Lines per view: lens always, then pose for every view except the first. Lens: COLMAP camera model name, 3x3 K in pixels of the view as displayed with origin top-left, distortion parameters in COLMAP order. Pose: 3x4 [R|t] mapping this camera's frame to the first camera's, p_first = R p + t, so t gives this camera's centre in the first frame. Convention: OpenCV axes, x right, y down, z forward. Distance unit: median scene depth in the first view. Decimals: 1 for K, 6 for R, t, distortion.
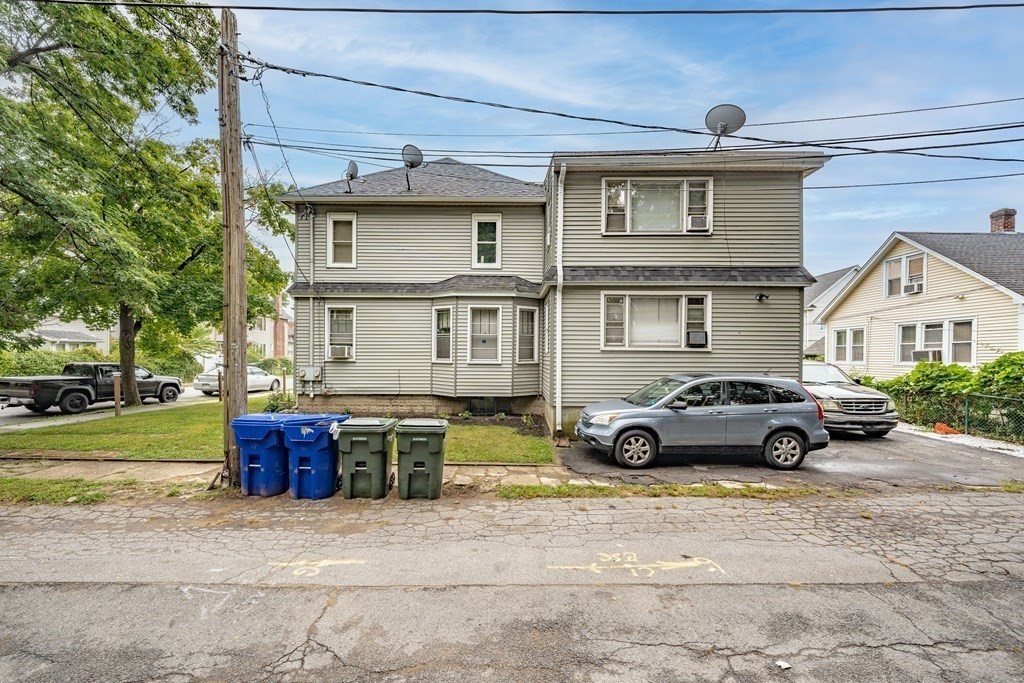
lens RADIAL K [[412.8, 0, 512.0], [0, 412.8, 341.5], [0, 0, 1]] dist [-0.003046, -0.000258]
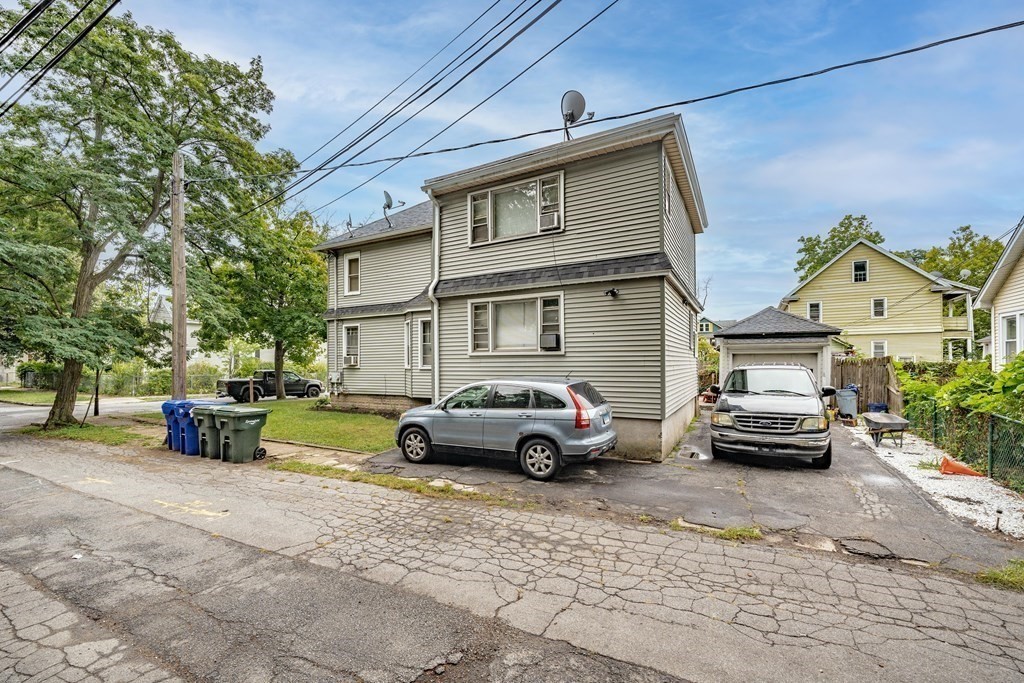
lens RADIAL K [[417.7, 0, 512.0], [0, 417.7, 341.5], [0, 0, 1]] dist [-0.000336, -0.000711]
pose [[0.884816, -0.035019, -0.464624, 0.831258], [0.026671, 0.999343, -0.024529, 0.014398], [0.465178, 0.009312, 0.885168, 0.101996]]
